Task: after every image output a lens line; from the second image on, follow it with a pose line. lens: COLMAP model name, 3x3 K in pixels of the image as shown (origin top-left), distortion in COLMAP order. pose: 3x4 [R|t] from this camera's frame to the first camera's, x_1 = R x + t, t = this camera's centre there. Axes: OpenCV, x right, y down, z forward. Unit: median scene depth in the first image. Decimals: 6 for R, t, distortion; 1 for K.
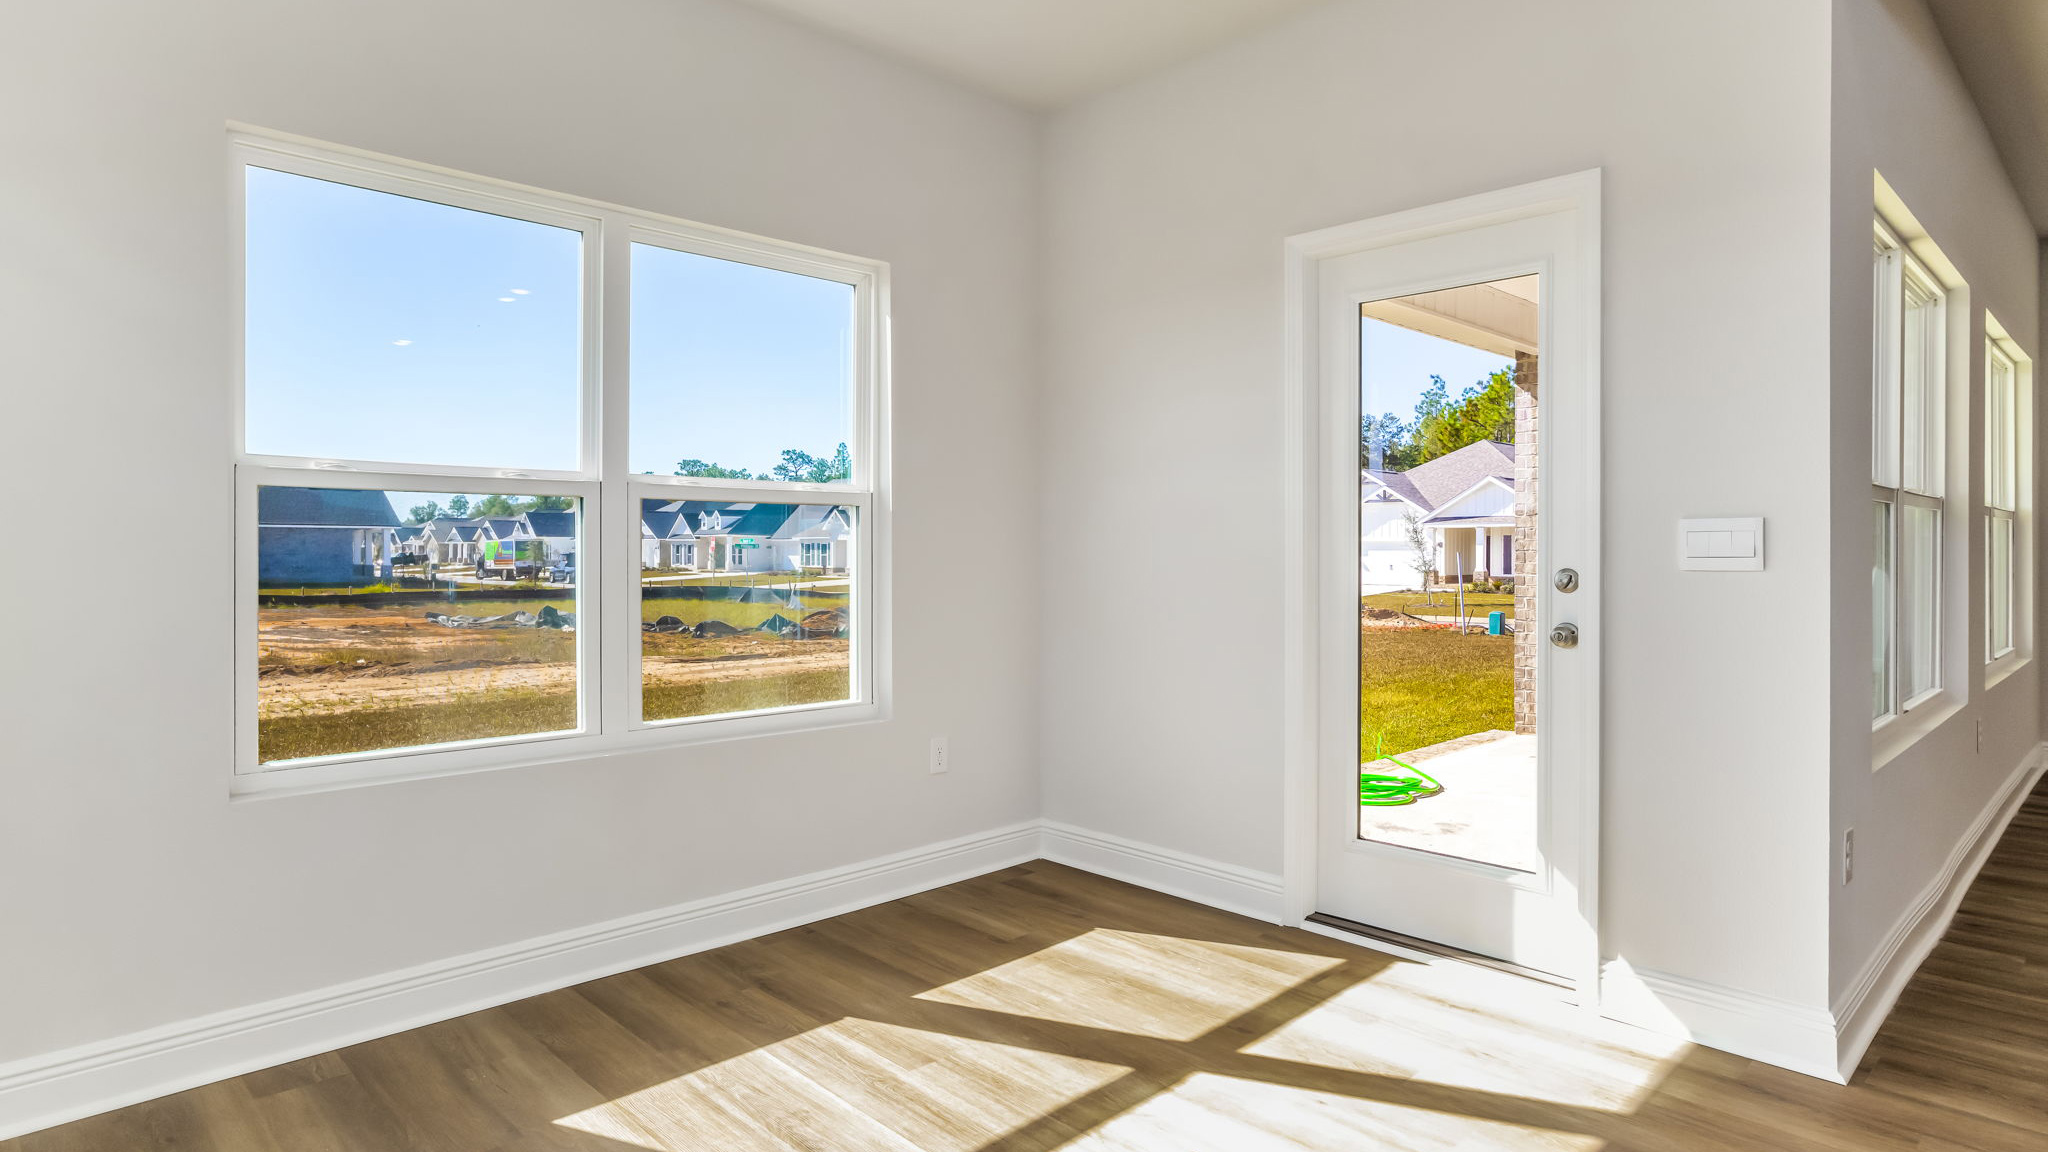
lens RADIAL K [[1127.9, 0, 1026.5], [0, 1127.9, 561.0], [0, 0, 1]] dist [-0.004005, -0.000943]
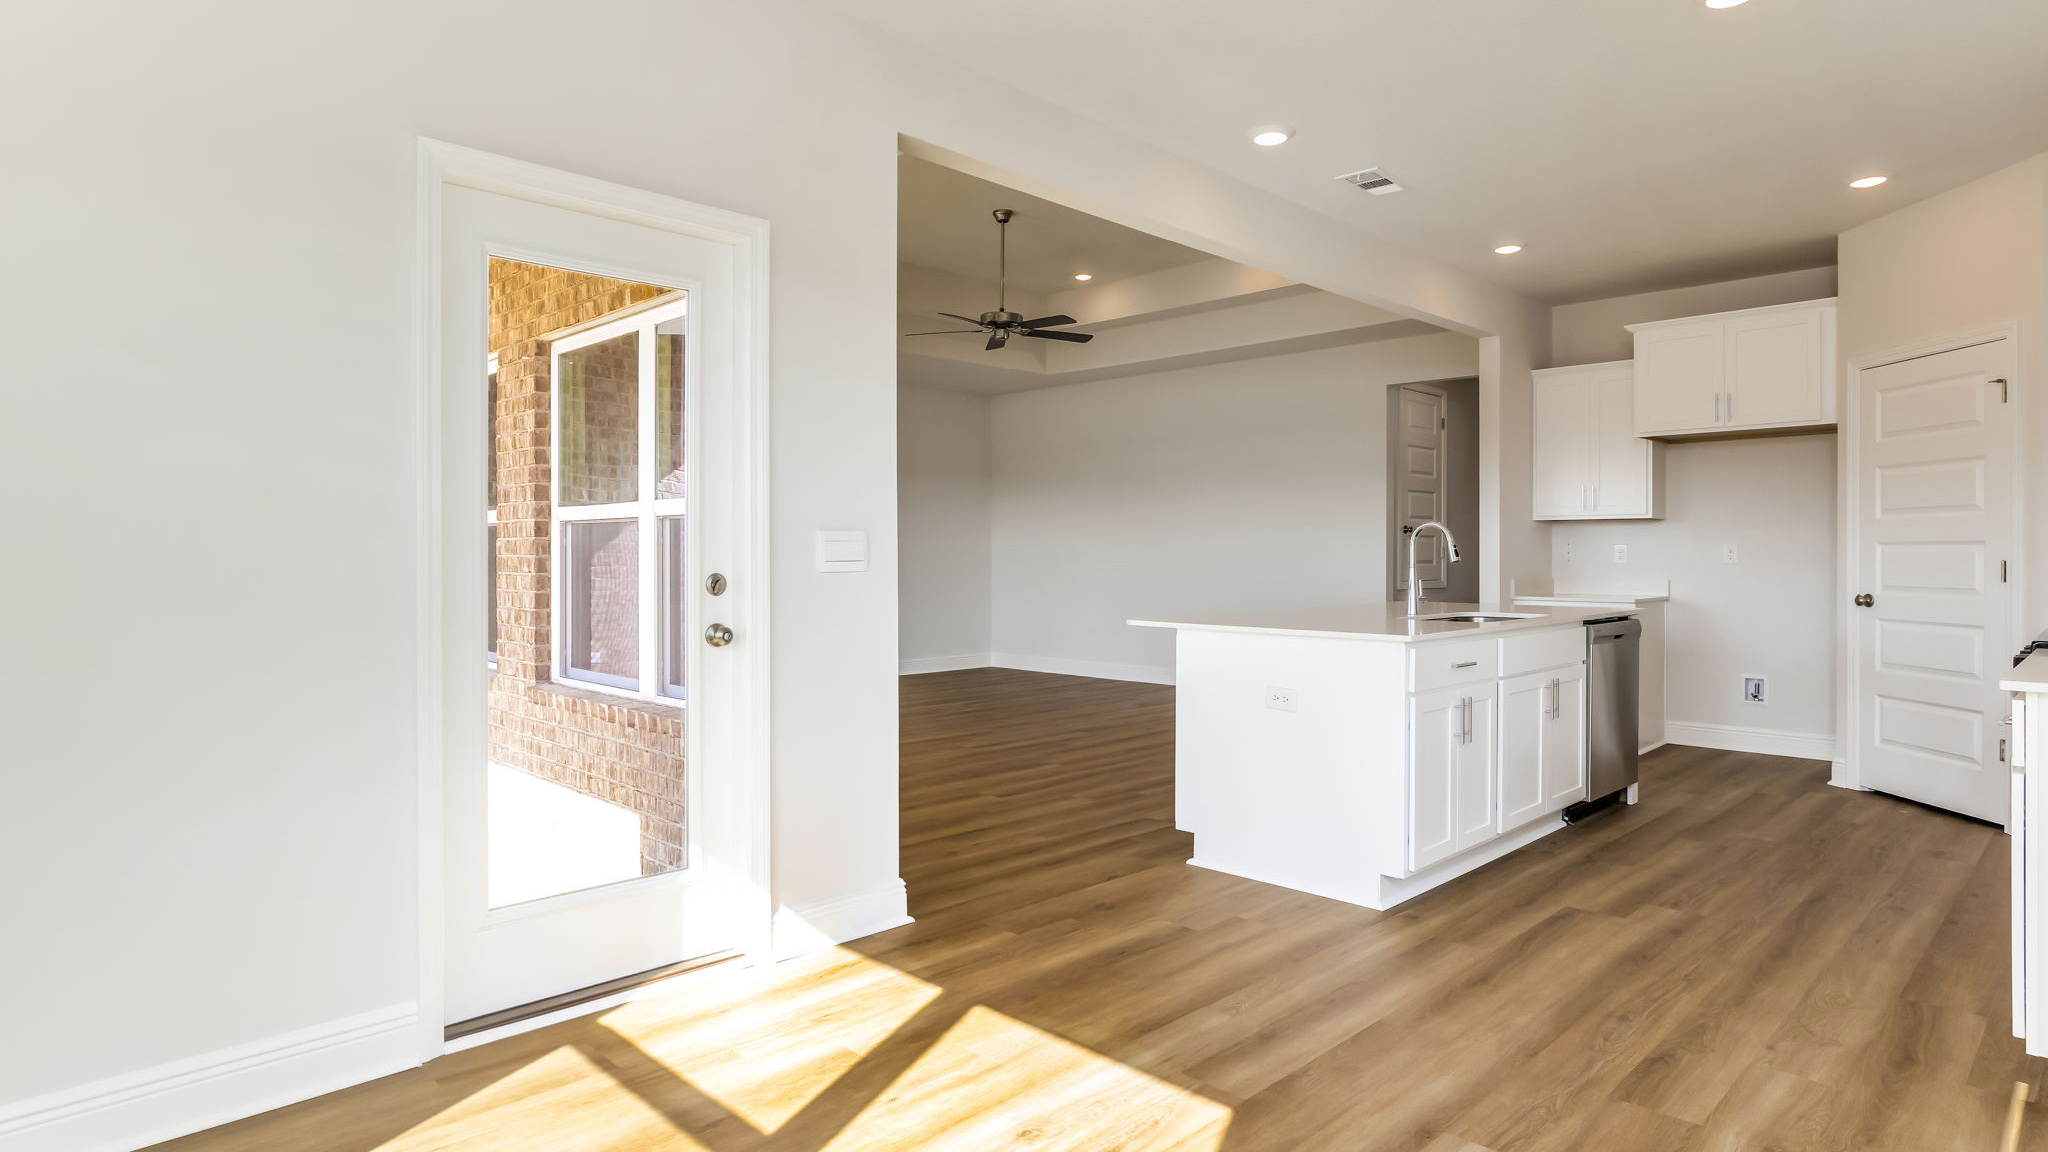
lens RADIAL K [[1127.9, 0, 1026.5], [0, 1127.9, 561.0], [0, 0, 1]] dist [-0.004005, -0.000943]
pose [[-0.019238, -0.004390, 0.999805, -0.639180], [0.012107, 0.999916, 0.004624, -0.006678], [-0.999742, 0.012194, -0.019184, 0.758666]]
